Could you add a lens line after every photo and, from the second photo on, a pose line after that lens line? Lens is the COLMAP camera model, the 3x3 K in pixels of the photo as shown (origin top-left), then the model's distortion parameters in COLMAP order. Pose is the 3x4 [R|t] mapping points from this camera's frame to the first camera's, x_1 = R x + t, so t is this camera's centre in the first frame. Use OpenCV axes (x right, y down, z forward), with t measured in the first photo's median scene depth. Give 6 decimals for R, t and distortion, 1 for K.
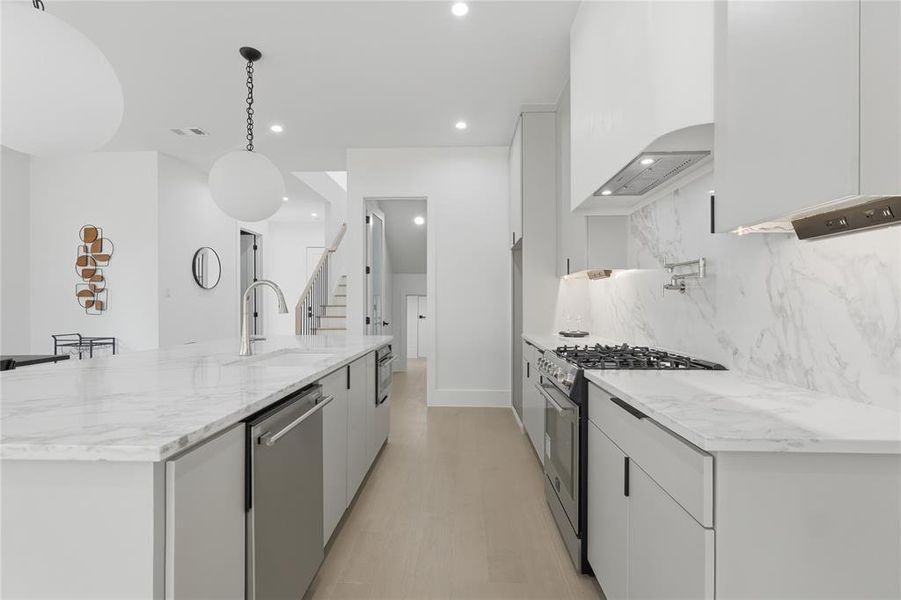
lens RADIAL K [[416.5, 0, 447.6], [0, 416.5, 305.4], [0, 0, 1]] dist [0.000851, 0.000193]
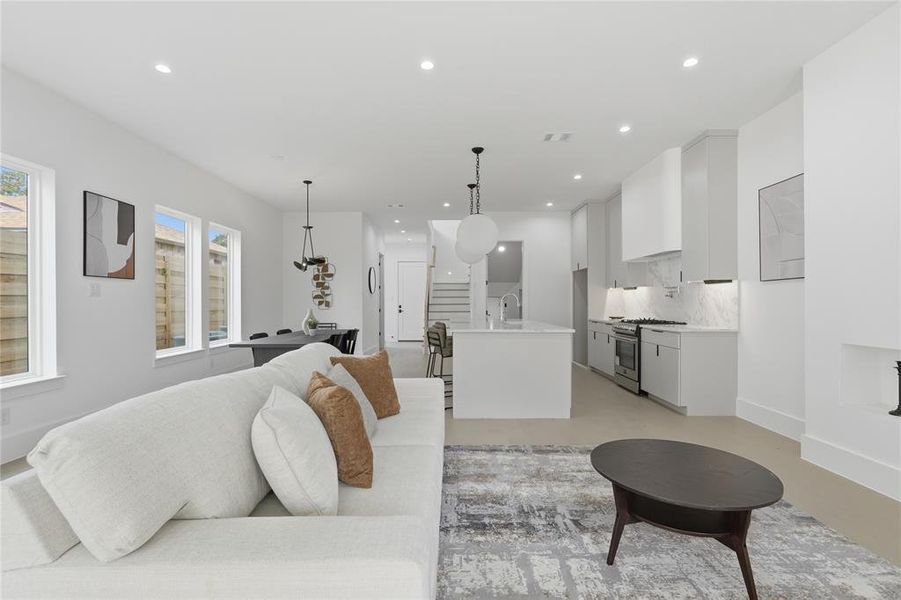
lens RADIAL K [[416.5, 0, 447.6], [0, 416.5, 301.5], [0, 0, 1]] dist [0.000851, 0.000193]
pose [[0.999518, -0.001675, 0.030994, -0.508492], [0.001916, 0.999968, -0.007722, 0.005043], [-0.030980, 0.007777, 0.999490, -0.864856]]
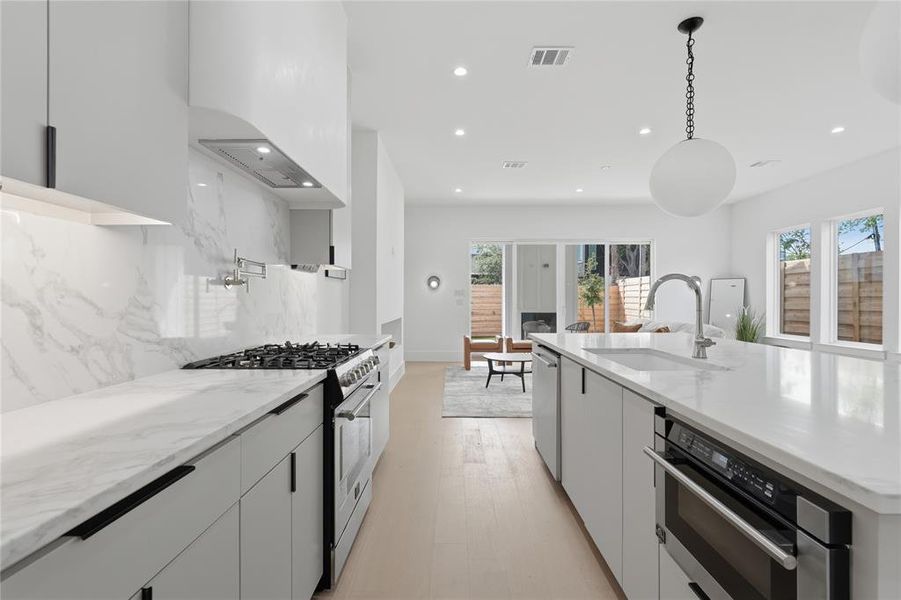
lens RADIAL K [[416.5, 0, 445.2], [0, 416.5, 299.5], [0, 0, 1]] dist [0.000851, 0.000193]
pose [[-0.999856, 0.011894, -0.012143, 0.042714], [0.011830, 0.999916, 0.005365, -0.002170], [0.012206, 0.005221, -0.999912, 1.070394]]
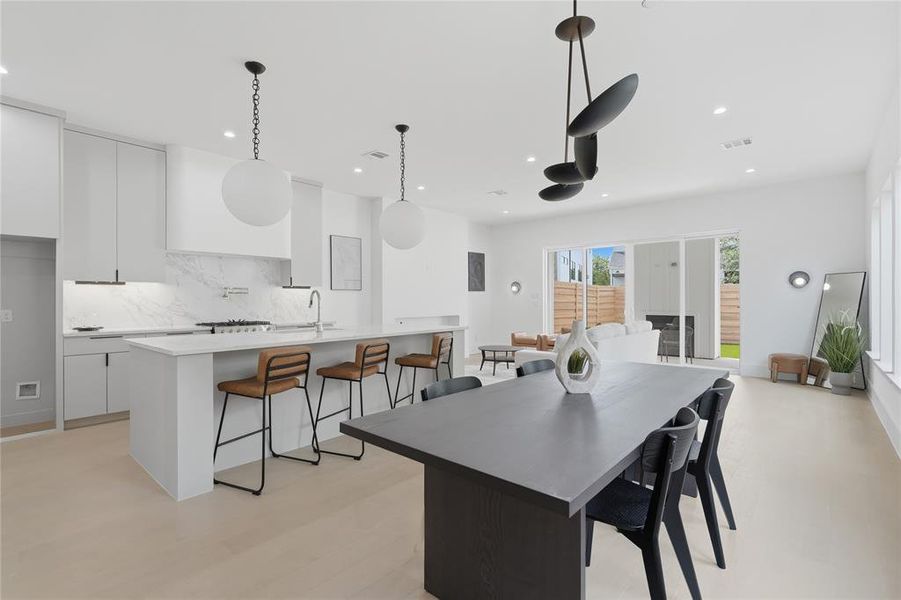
lens RADIAL K [[416.5, 0, 450.0], [0, 416.5, 299.1], [0, 0, 1]] dist [0.000851, 0.000193]
pose [[-0.763165, 0.016726, 0.645988, -1.179235], [0.014767, 0.999855, -0.008443, 0.008417], [-0.646035, 0.003096, -0.763301, 1.129118]]
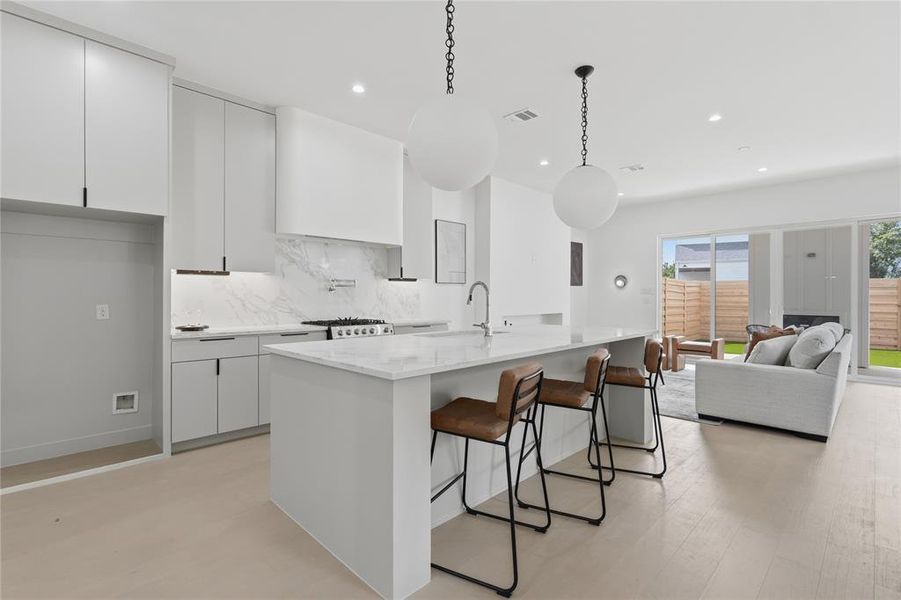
lens RADIAL K [[416.5, 0, 447.5], [0, 416.5, 295.3], [0, 0, 1]] dist [0.000851, 0.000193]
pose [[-0.717485, 0.012234, 0.696466, -0.761261], [0.009302, 0.999925, -0.007983, 0.004166], [-0.696511, 0.000751, -0.717545, 1.170212]]
